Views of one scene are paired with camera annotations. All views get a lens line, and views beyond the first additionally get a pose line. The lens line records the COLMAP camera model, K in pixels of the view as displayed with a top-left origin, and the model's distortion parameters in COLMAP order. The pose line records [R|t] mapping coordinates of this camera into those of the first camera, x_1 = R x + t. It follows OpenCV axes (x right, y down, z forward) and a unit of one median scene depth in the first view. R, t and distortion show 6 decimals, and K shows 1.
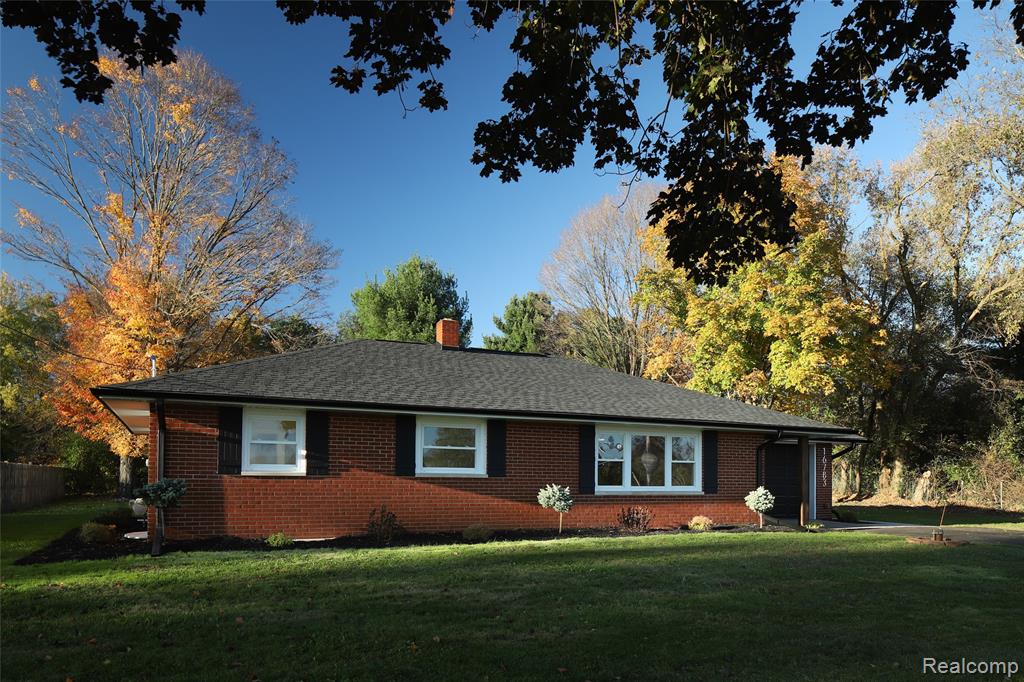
lens RADIAL K [[694.1, 0, 506.2], [0, 694.1, 342.4], [0, 0, 1]] dist [-0.009233, -0.000179]
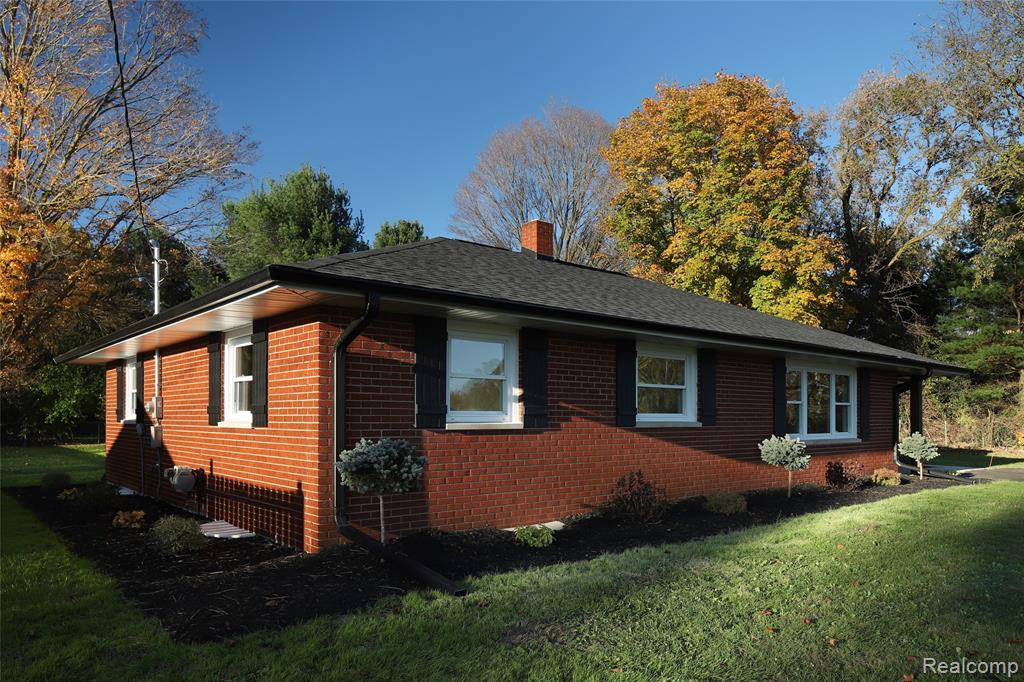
lens RADIAL K [[694.1, 0, 502.5], [0, 694.1, 337.3], [0, 0, 1]] dist [-0.009233, -0.000179]
pose [[0.970623, 0.024383, 0.239368, -0.351421], [-0.044096, 0.996029, 0.077346, 0.044986], [-0.236531, -0.085629, 0.967843, 0.295308]]
